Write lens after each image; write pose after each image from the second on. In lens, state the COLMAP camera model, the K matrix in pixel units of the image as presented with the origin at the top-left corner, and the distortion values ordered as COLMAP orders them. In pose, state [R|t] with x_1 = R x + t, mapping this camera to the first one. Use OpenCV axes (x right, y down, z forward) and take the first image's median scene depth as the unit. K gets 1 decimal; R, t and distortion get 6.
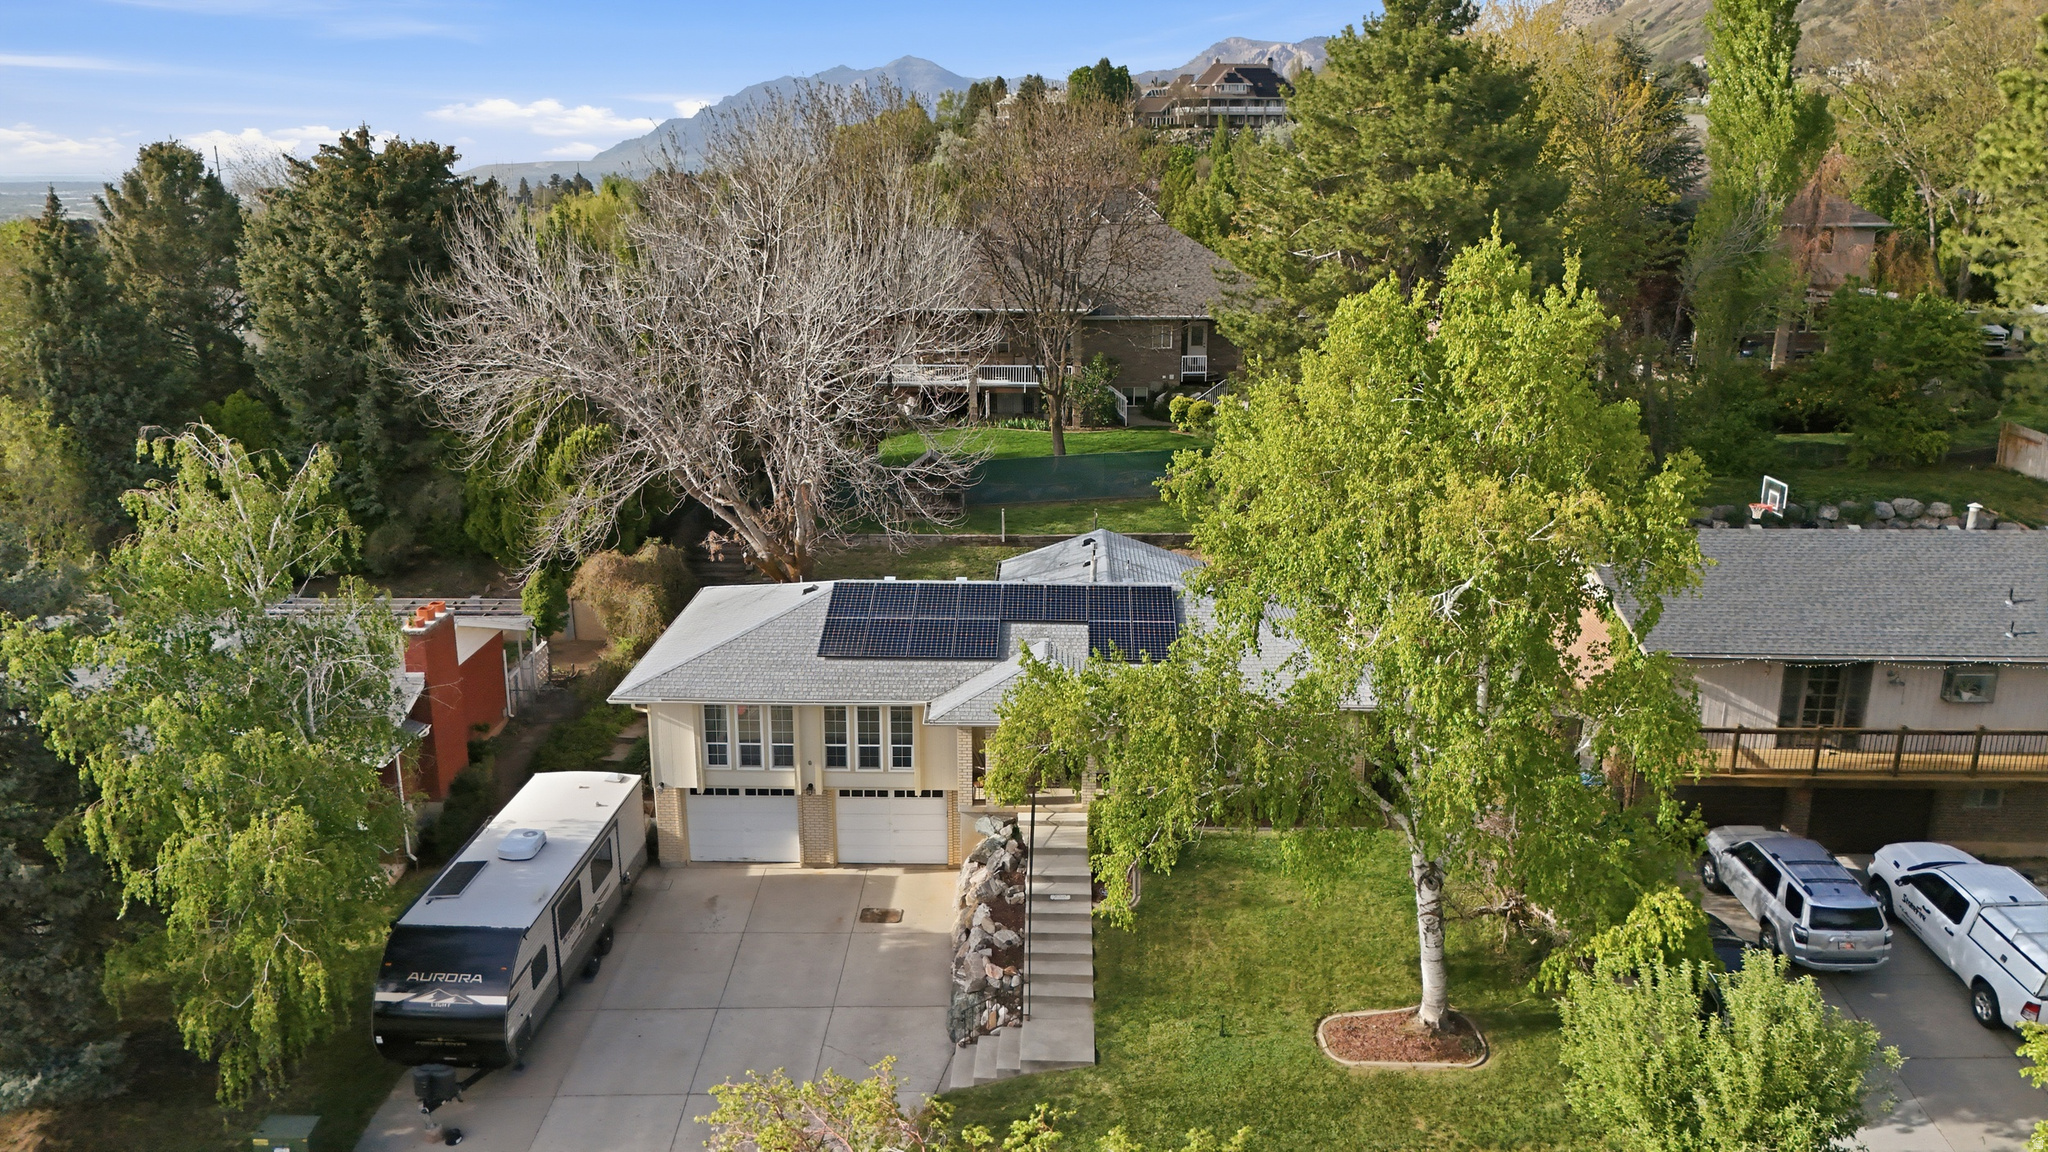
lens RADIAL K [[1514.4, 0, 1023.0], [0, 1514.4, 581.4], [0, 0, 1]] dist [0.073352, -0.075614]
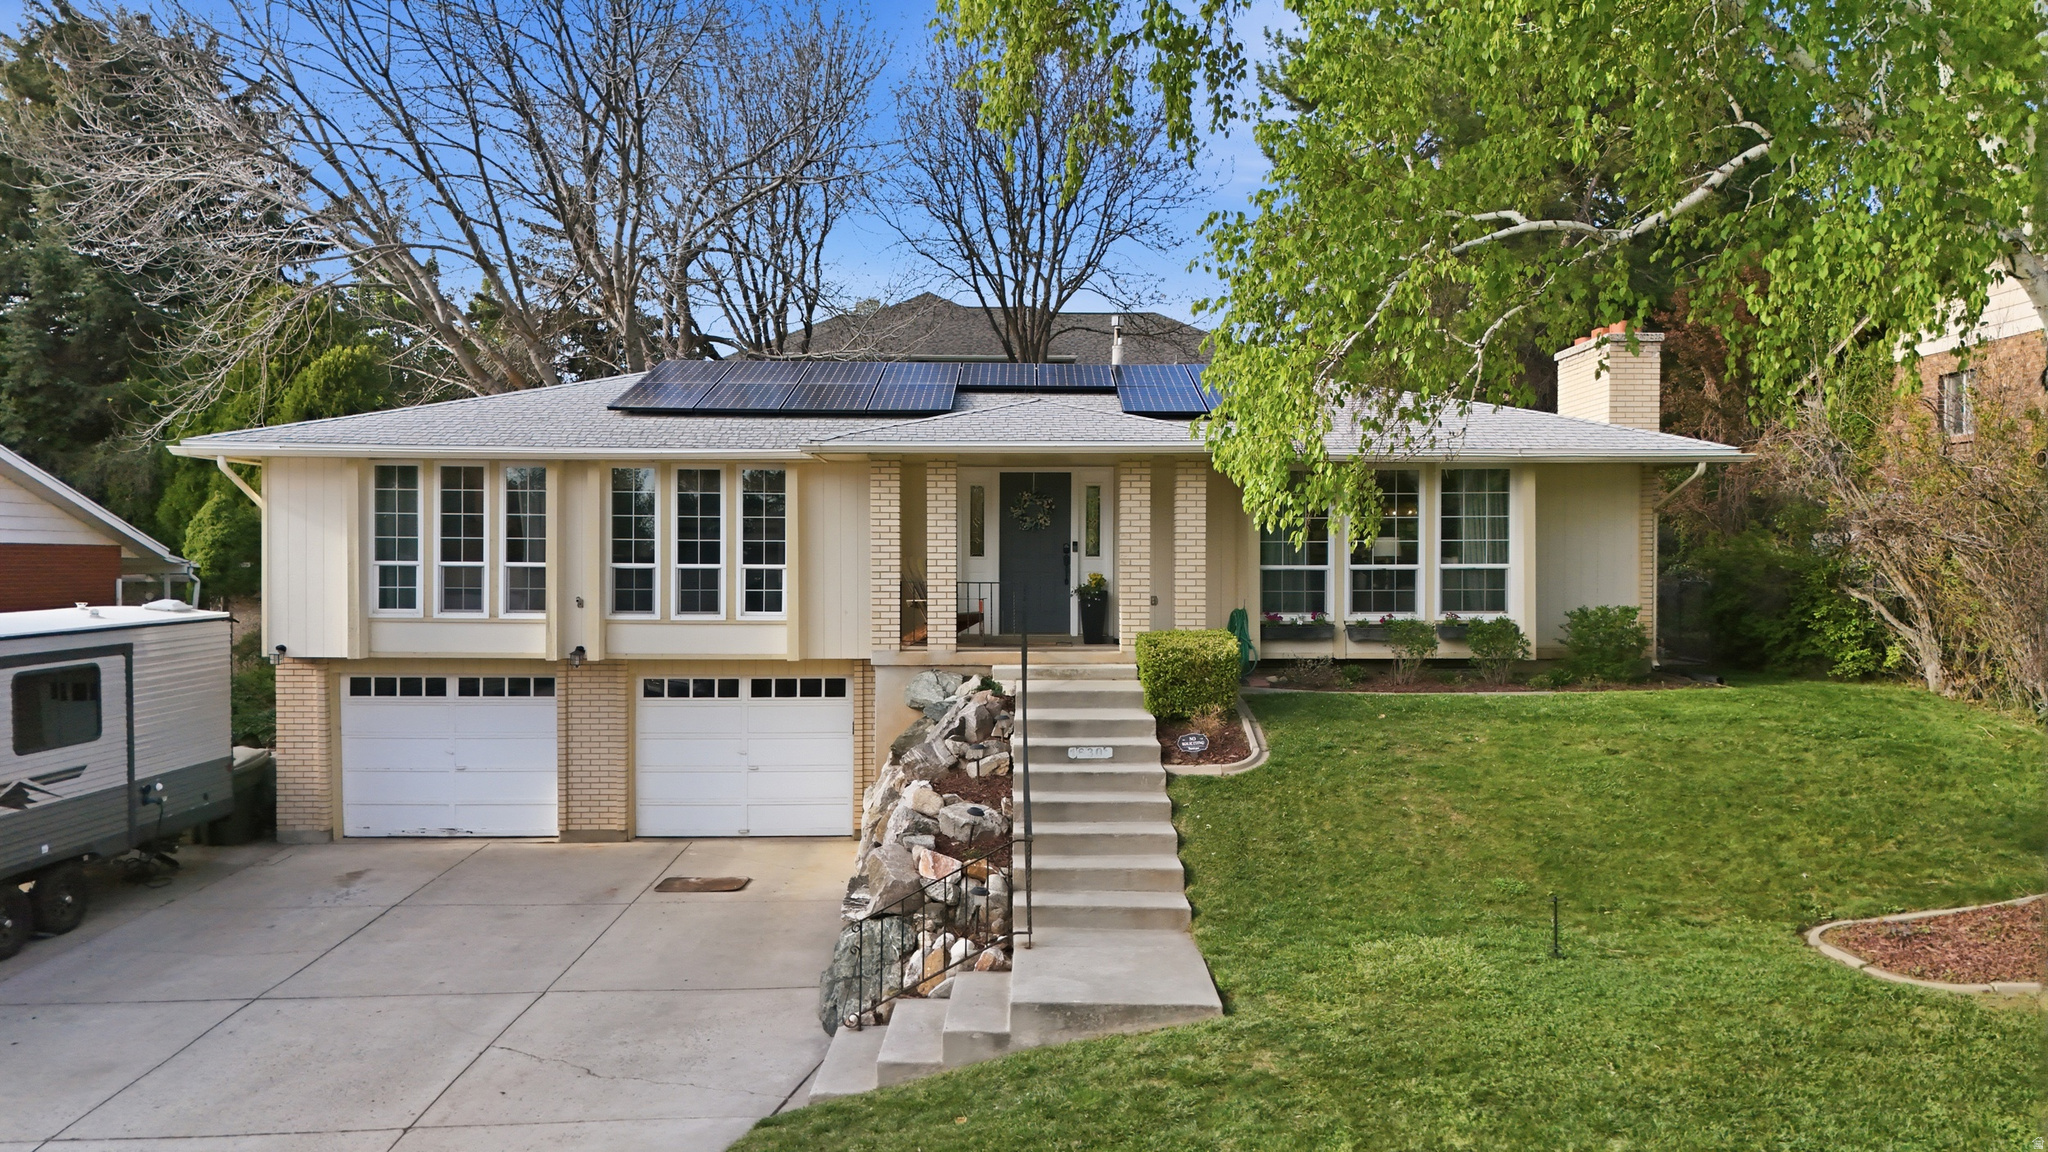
lens RADIAL K [[1514.4, 0, 1023.4], [0, 1514.4, 589.5], [0, 0, 1]] dist [0.073352, -0.075614]
pose [[0.999591, -0.000615, 0.028584, -0.007024], [0.007820, 0.967524, -0.252656, 0.246631], [-0.027500, 0.252777, 0.967134, 0.505972]]
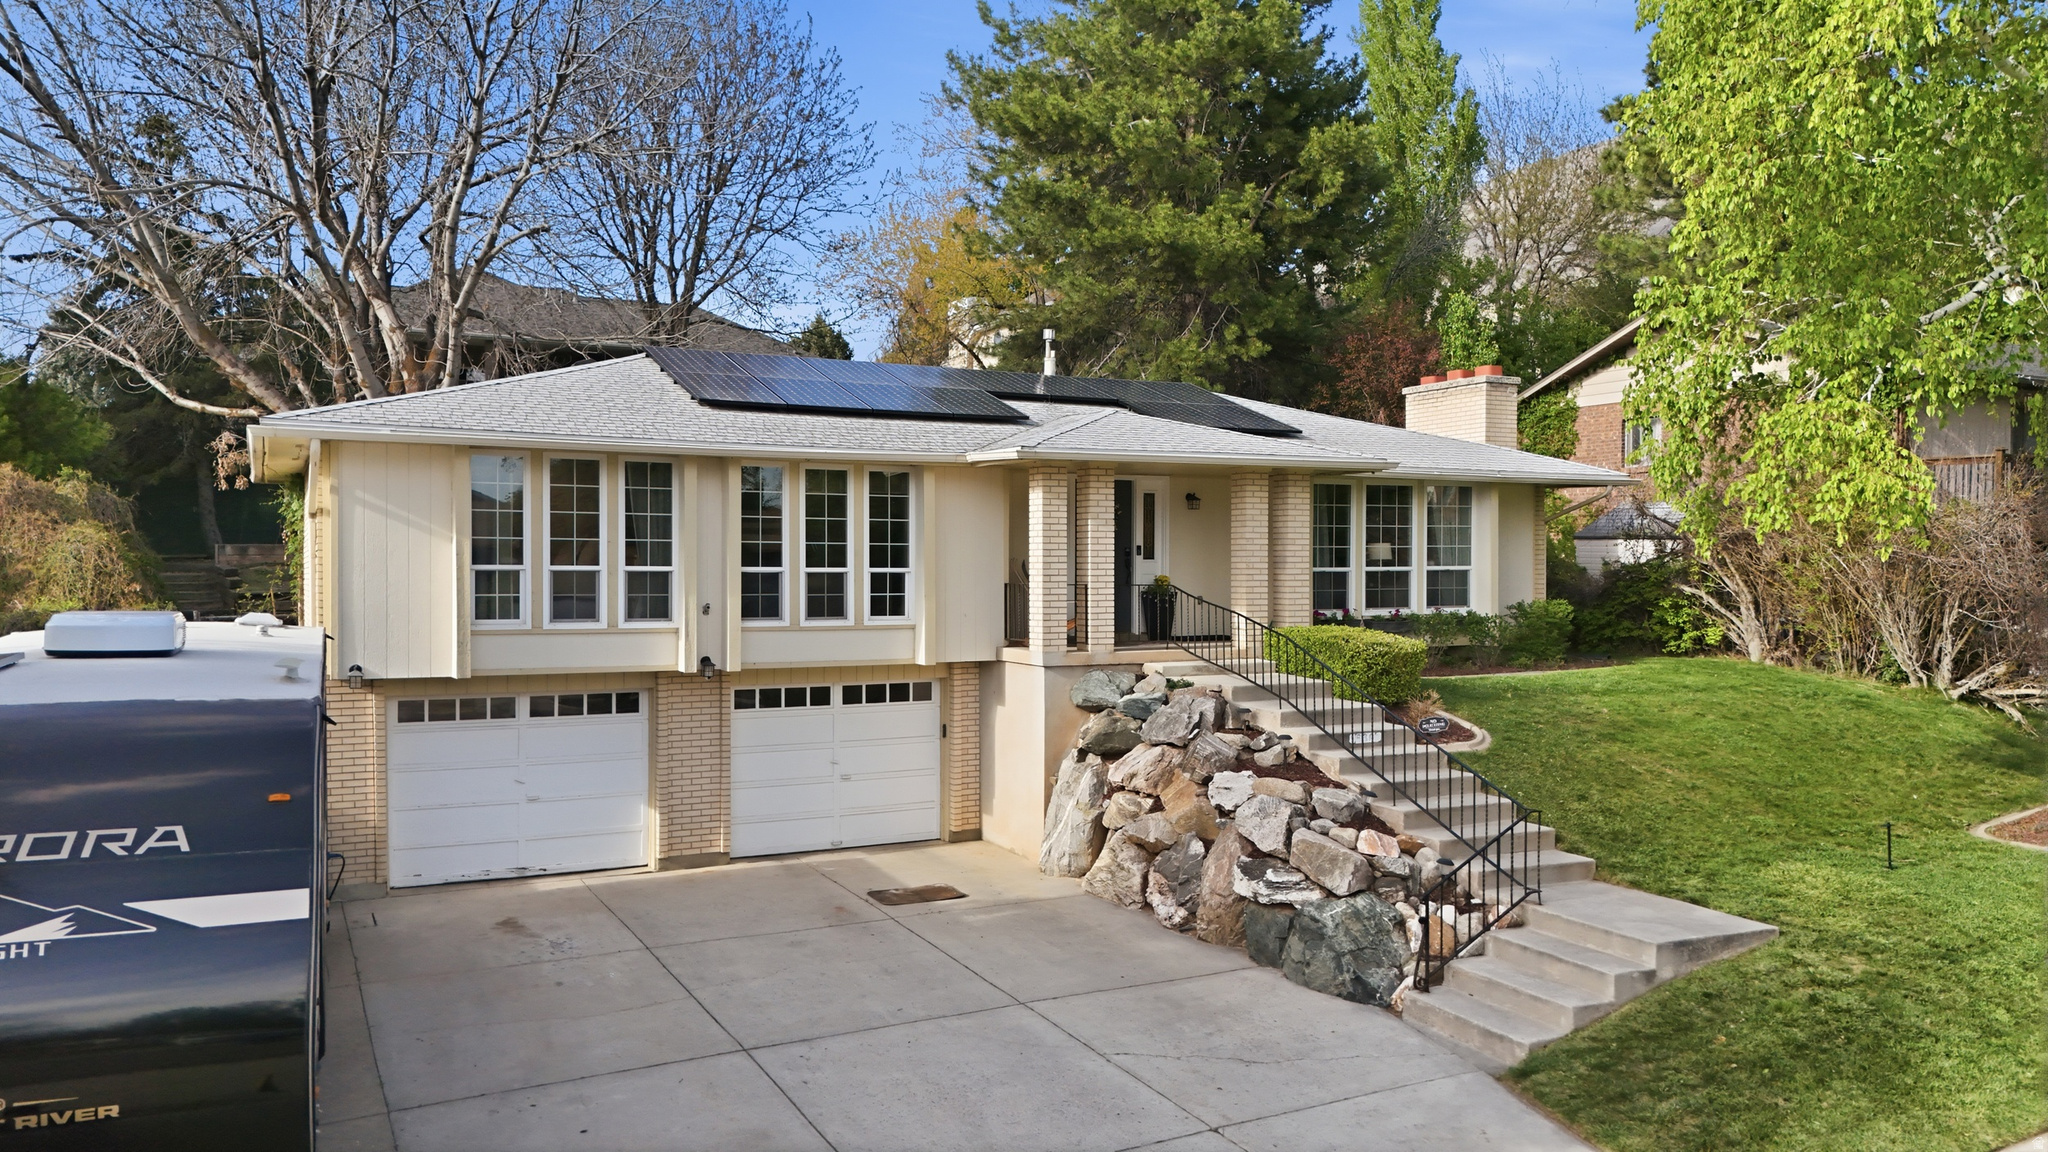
lens RADIAL K [[1514.4, 0, 1025.5], [0, 1514.4, 589.7], [0, 0, 1]] dist [0.073352, -0.075614]
pose [[0.884741, -0.009492, 0.465987, -0.274139], [0.125712, 0.967599, -0.218971, 0.230846], [-0.448810, 0.252312, 0.857268, 0.553052]]
